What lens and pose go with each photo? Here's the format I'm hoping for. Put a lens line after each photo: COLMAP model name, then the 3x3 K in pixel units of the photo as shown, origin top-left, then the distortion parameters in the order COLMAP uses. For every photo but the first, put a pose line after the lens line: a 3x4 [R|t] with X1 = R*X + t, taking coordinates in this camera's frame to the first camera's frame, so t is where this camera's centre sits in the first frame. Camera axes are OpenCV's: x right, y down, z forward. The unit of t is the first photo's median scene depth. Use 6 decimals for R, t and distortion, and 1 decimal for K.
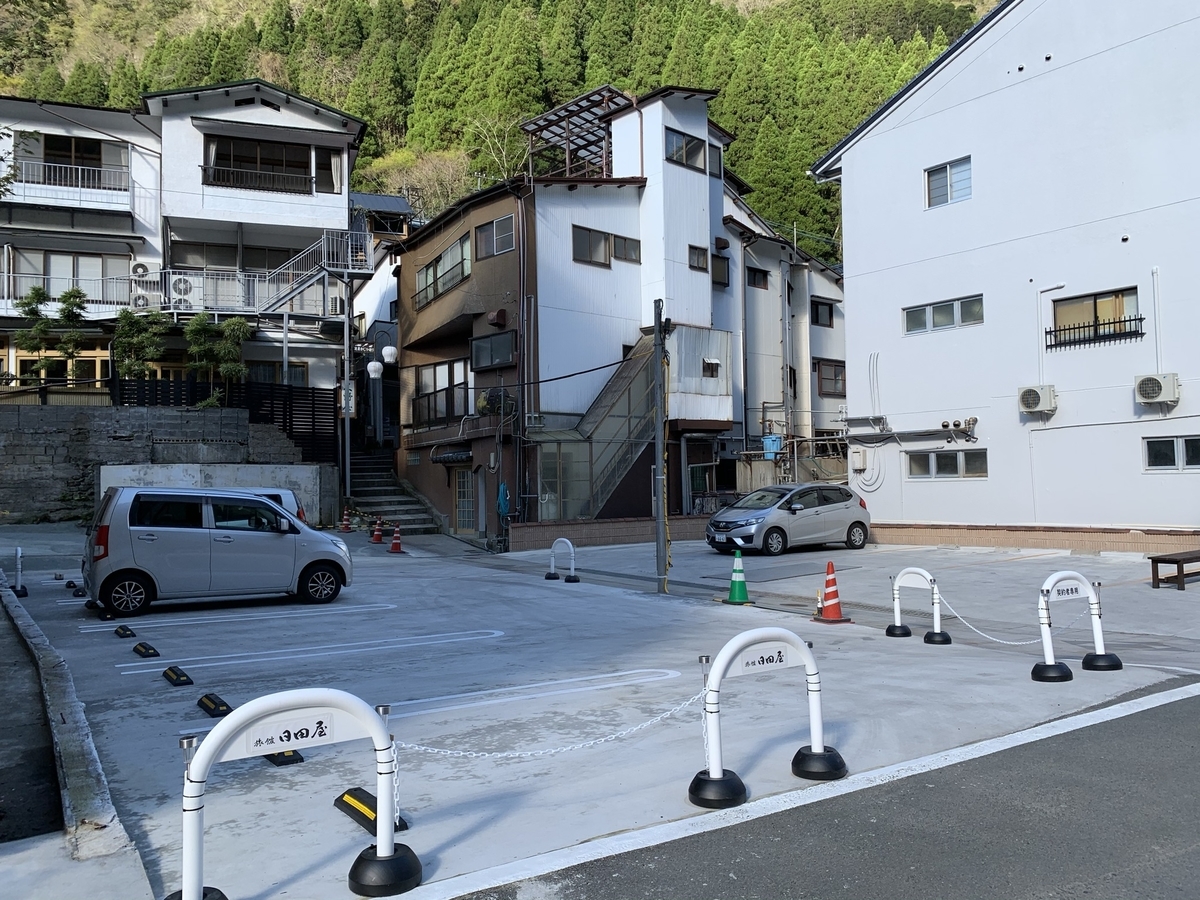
lens RADIAL K [[936.1, 0, 600.0], [0, 936.1, 450.0], [0, 0, 1]] dist [0.047960, -0.009030]
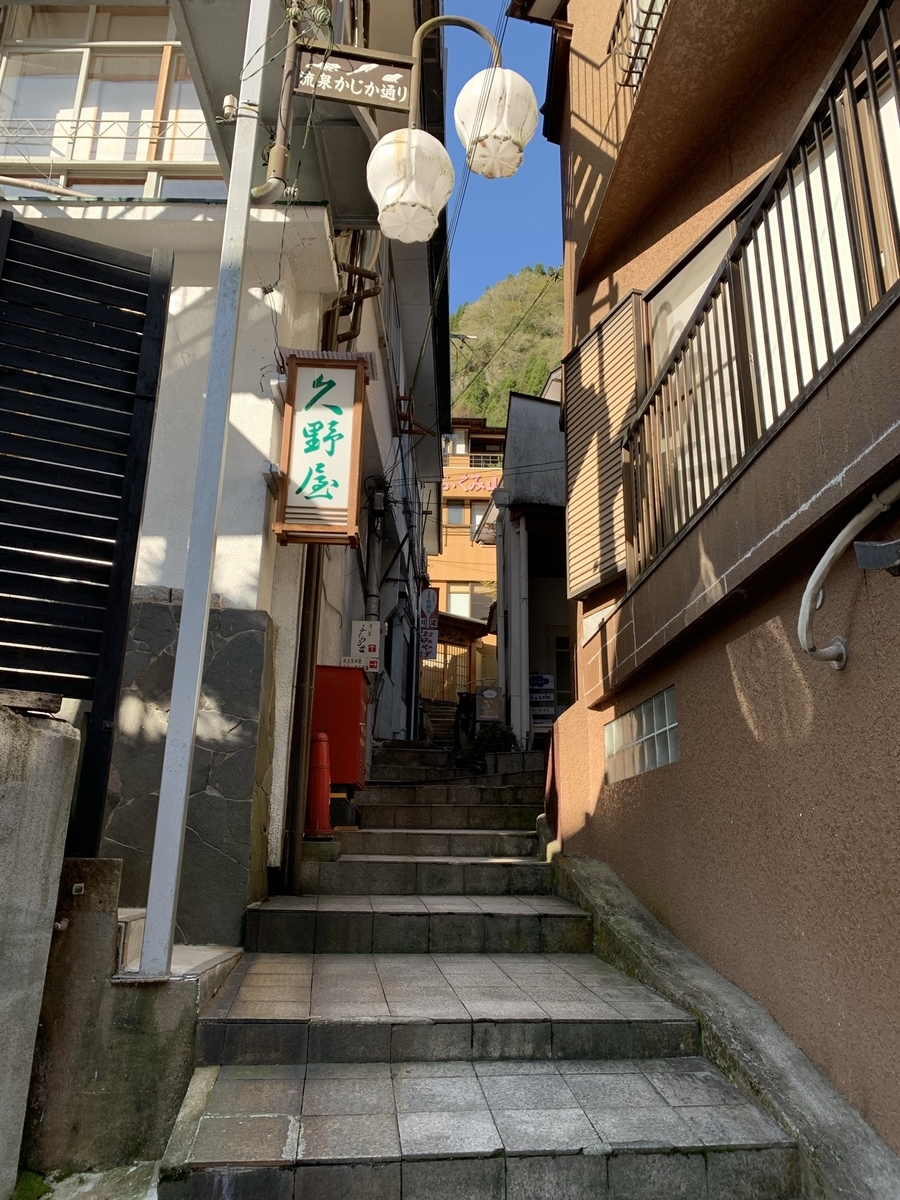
lens RADIAL K [[936.1, 0, 450.0], [0, 936.1, 600.0], [0, 0, 1]] dist [0.047960, -0.009030]
pose [[0.940352, -0.078447, -0.331036, -0.177564], [-0.015989, 0.961785, -0.273338, 0.034352], [0.339828, 0.262326, 0.903162, 0.848903]]
